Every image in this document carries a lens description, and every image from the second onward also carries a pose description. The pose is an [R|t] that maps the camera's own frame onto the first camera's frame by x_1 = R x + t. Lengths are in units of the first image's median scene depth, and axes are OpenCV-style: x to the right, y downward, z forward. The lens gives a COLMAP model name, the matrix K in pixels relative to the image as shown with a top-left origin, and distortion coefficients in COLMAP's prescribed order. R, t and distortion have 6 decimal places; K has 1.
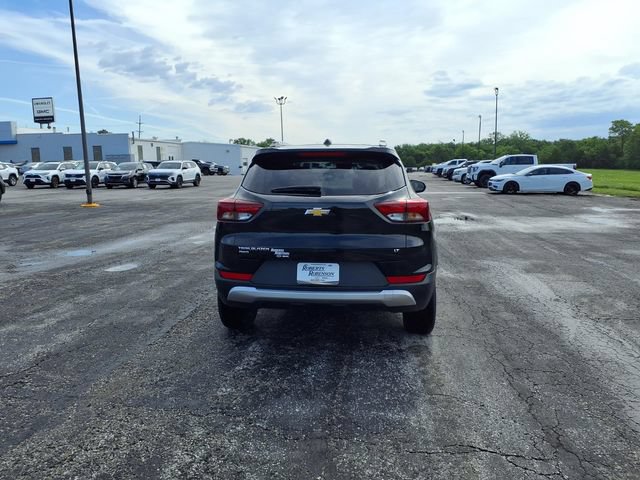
lens RADIAL K [[511.7, 0, 316.0], [0, 511.7, 242.2], [0, 0, 1]] dist [0.054182, -0.083274]
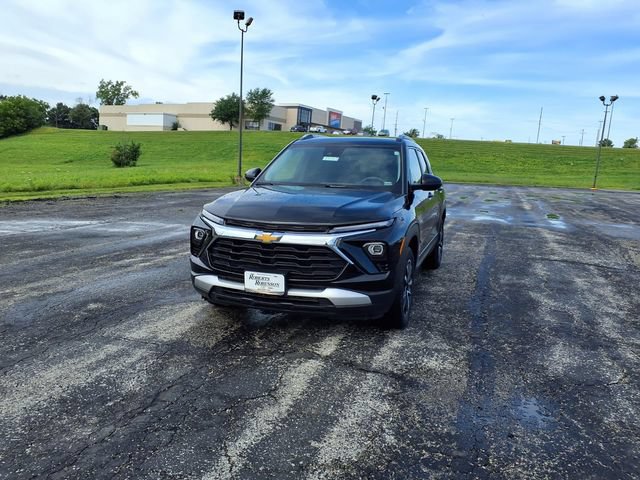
lens RADIAL K [[509.0, 0, 323.6], [0, 509.0, 241.6], [0, 0, 1]] dist [0.056986, -0.085106]
pose [[-0.976913, -0.058773, 0.205395, -0.128115], [0.001371, 0.959670, 0.281126, -0.290816], [-0.213634, 0.274918, -0.937433, 2.171356]]
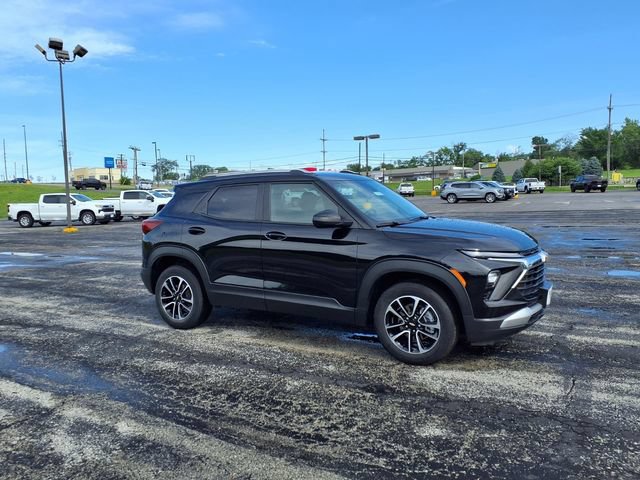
lens RADIAL K [[509.4, 0, 319.5], [0, 509.4, 250.7], [0, 0, 1]] dist [0.042410, -0.048841]
pose [[-0.410834, 0.126536, -0.902886, 1.015484], [-0.091536, 0.979593, 0.178937, -0.231251], [0.907103, 0.156160, -0.390868, 1.523218]]
